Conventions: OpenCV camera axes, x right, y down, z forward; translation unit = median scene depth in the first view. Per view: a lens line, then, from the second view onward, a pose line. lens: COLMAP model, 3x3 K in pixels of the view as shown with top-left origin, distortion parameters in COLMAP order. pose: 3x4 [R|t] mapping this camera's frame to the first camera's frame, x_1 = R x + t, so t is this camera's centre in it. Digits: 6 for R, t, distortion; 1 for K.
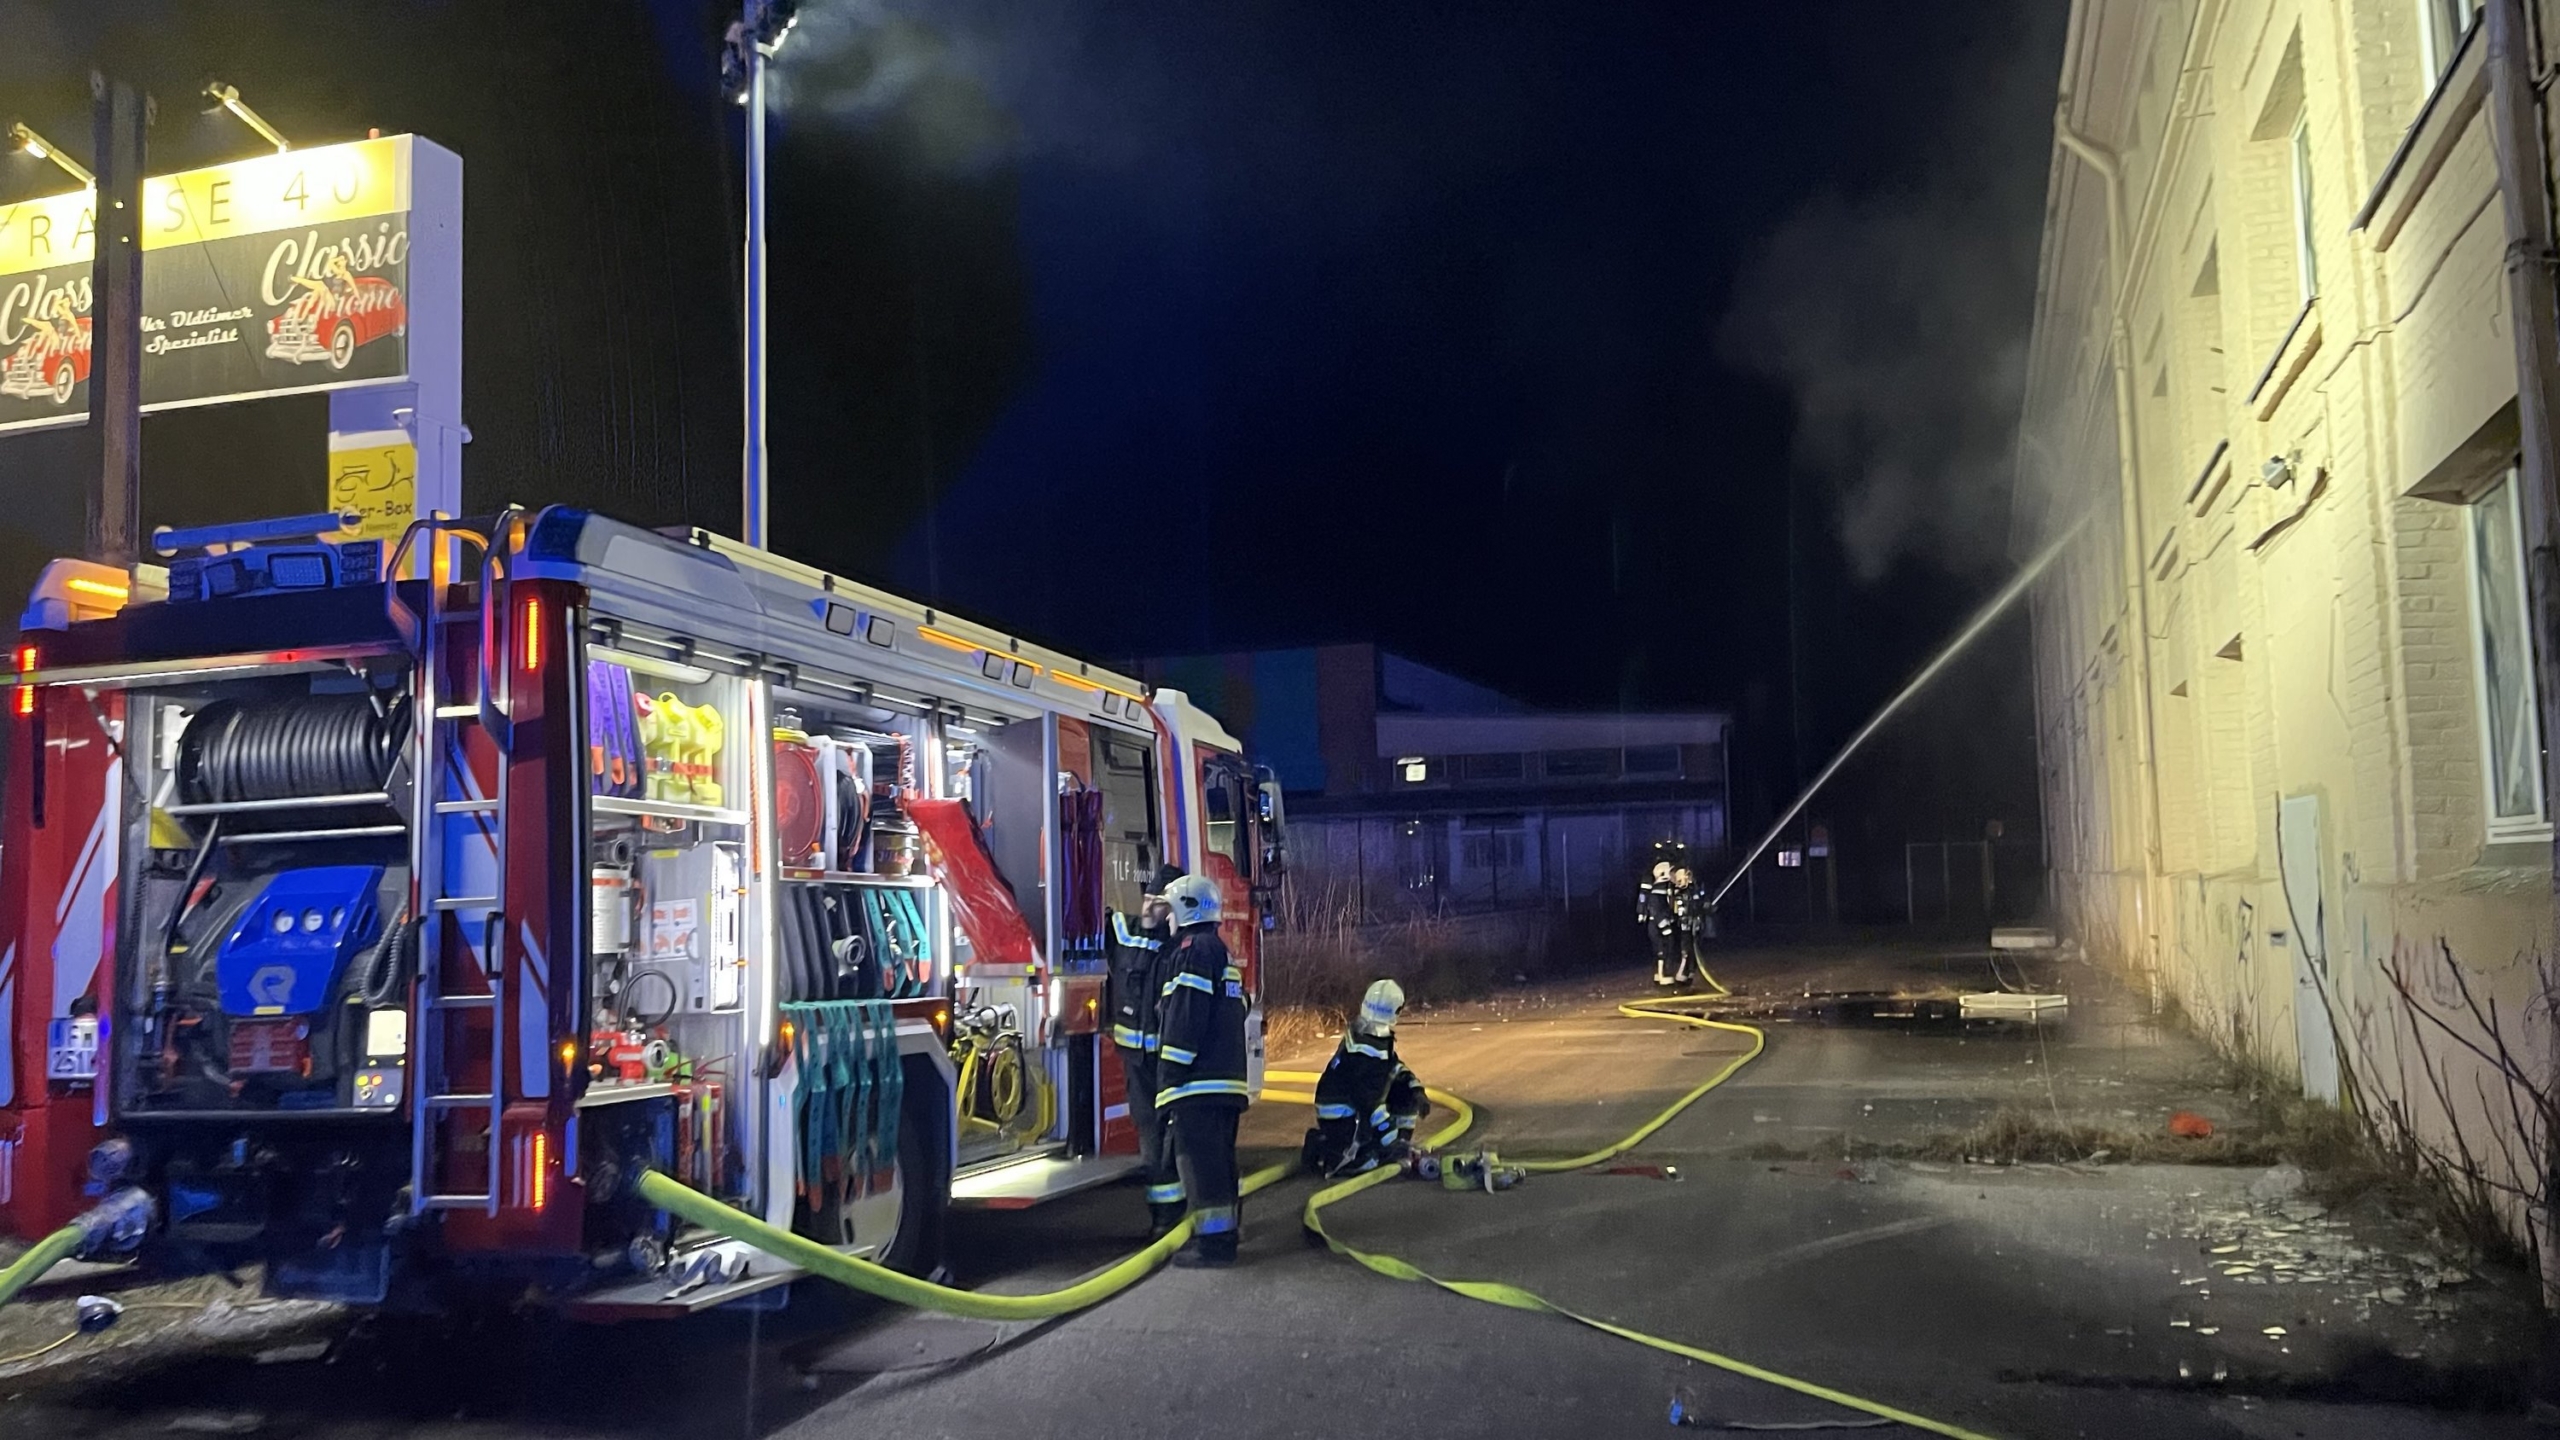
lens RADIAL K [[1940.9, 0, 1352.9], [0, 1940.9, 712.7], [0, 0, 1]] dist [0.034749, -0.061038]
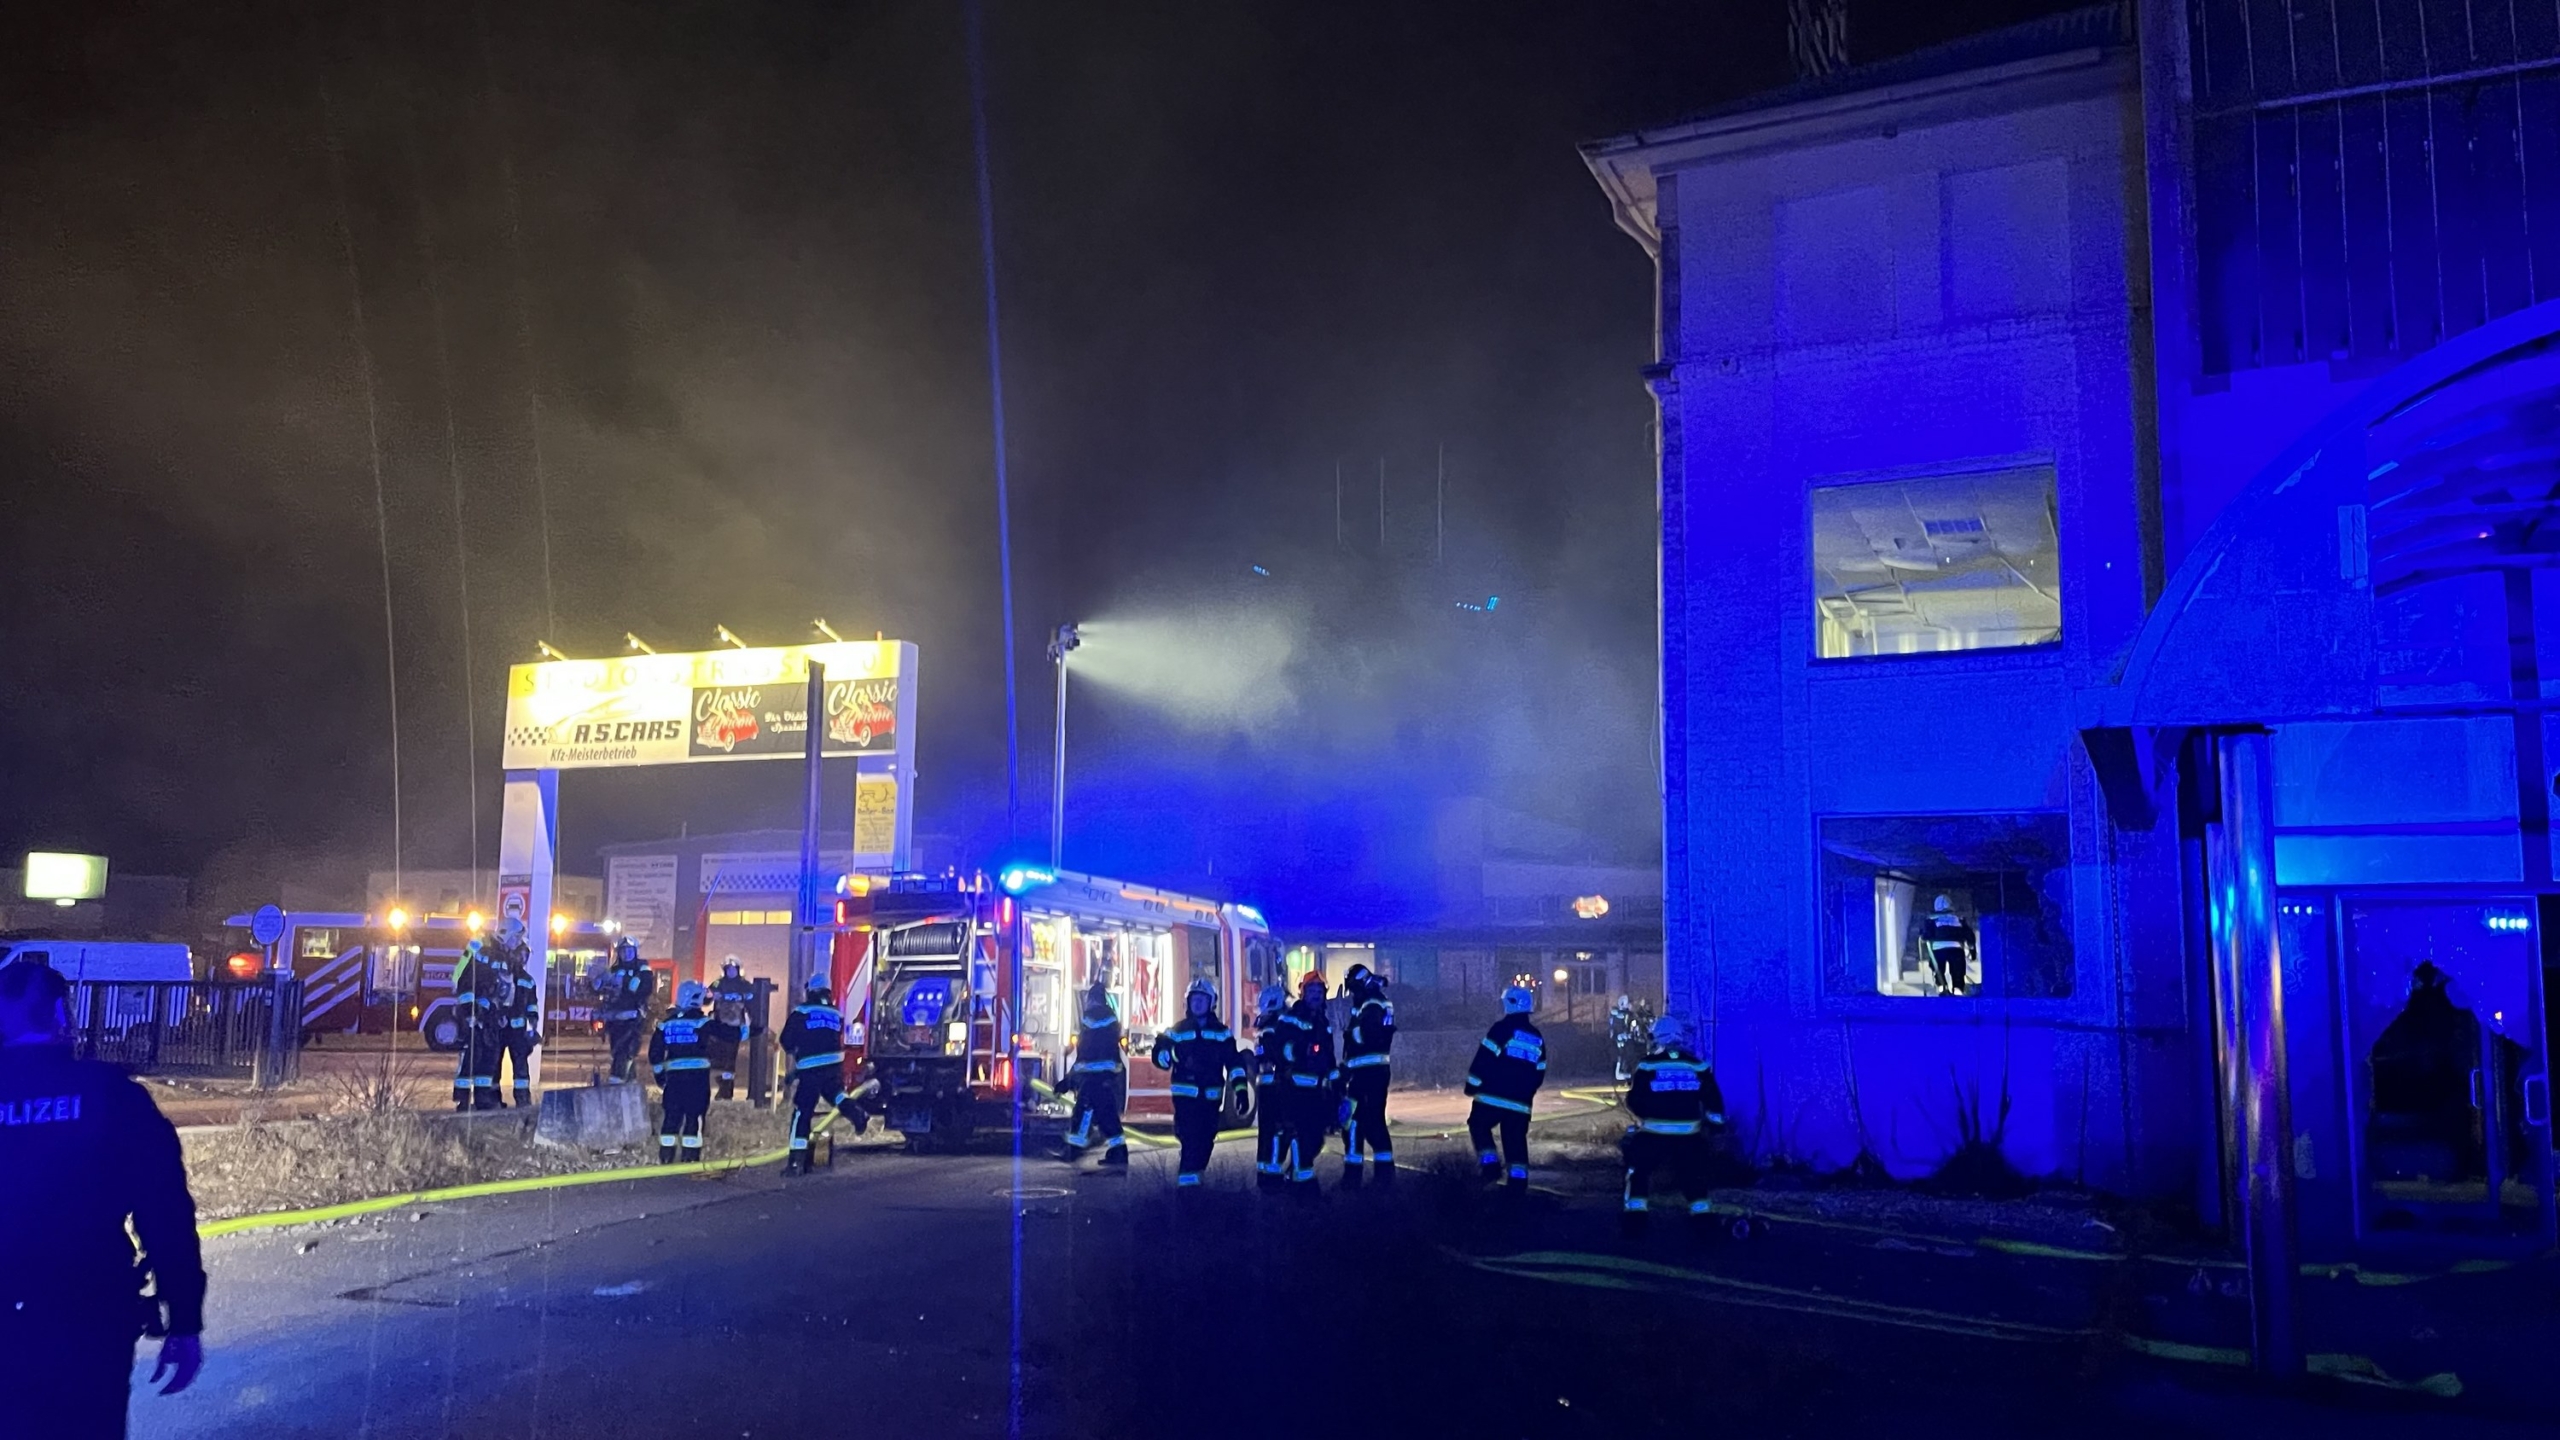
lens RADIAL K [[1969.8, 0, 1280.0], [0, 1969.8, 720.0], [0, 0, 1]] dist [0.053753, -0.001509]
pose [[0.991643, 0.021776, -0.127164, 0.397316], [-0.028573, 0.998245, -0.051877, -0.177839], [0.125811, 0.055077, 0.990524, -1.990982]]
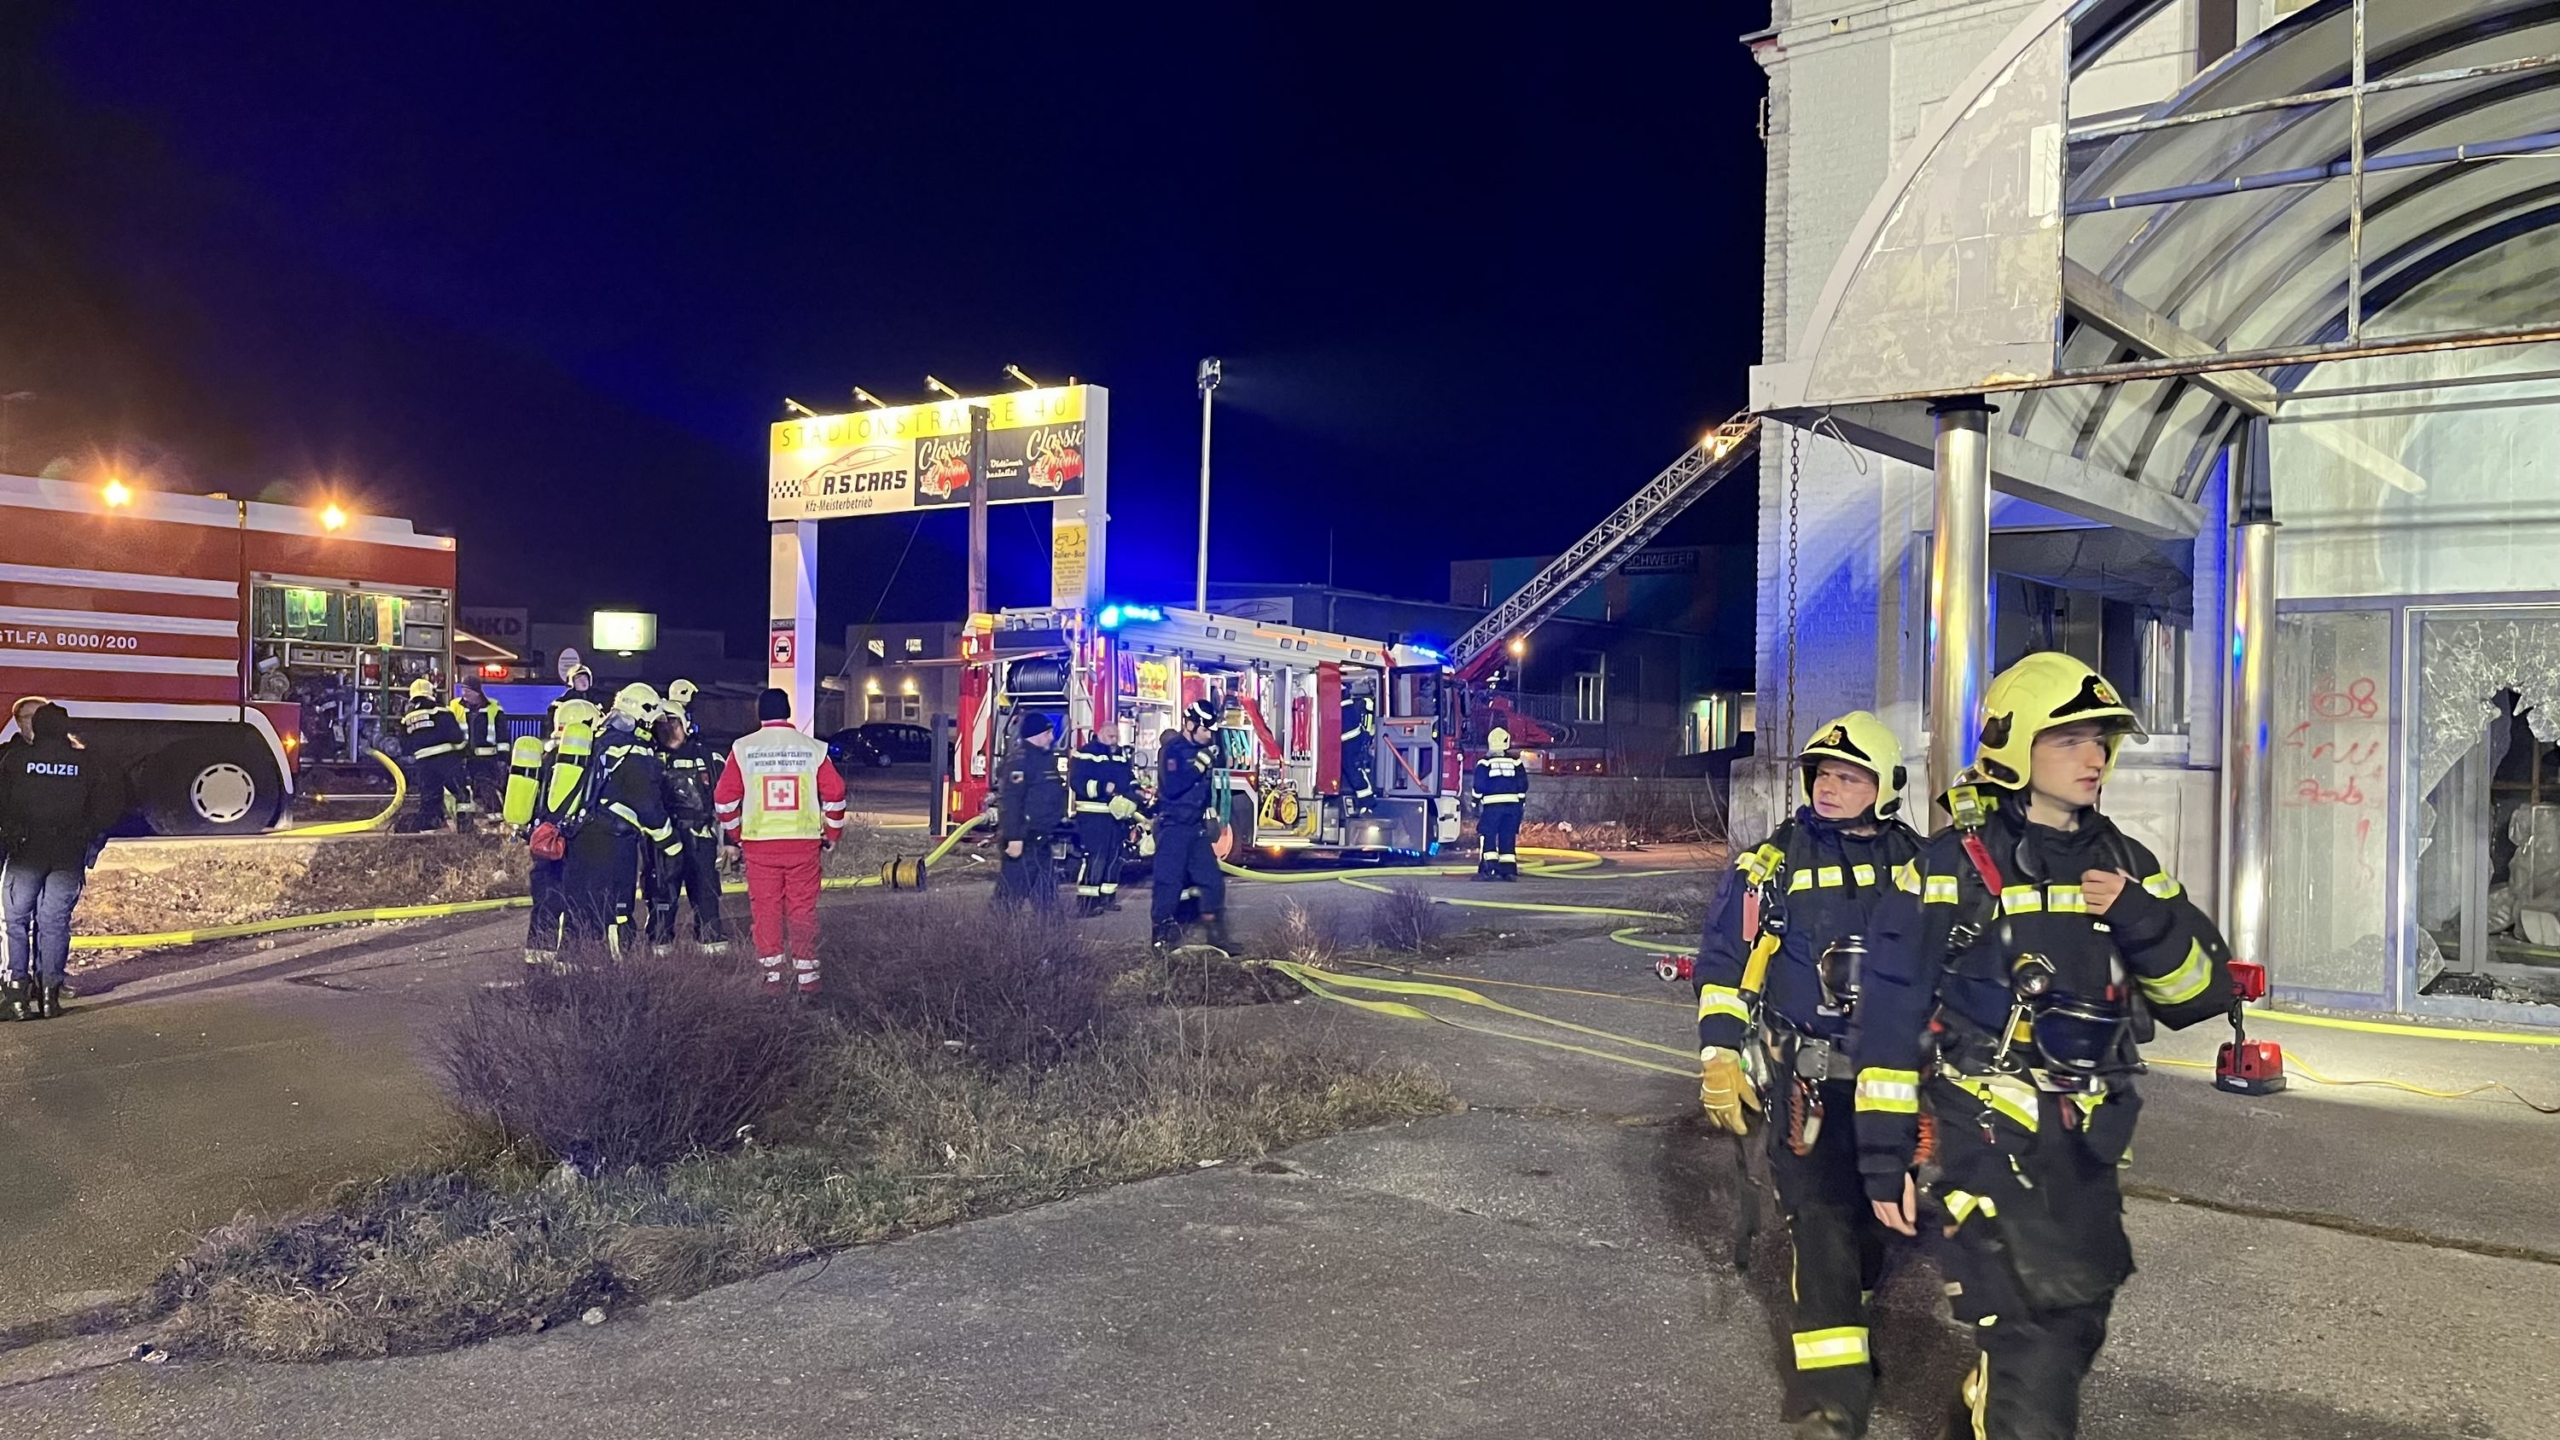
lens RADIAL K [[1969.8, 0, 1280.0], [0, 1969.8, 720.0], [0, 0, 1]] dist [0.053753, -0.001509]
pose [[0.930271, 0.041955, -0.364466, 0.965671], [-0.014276, 0.996827, 0.078309, -0.162652], [0.366595, -0.067646, 0.927918, -1.784959]]
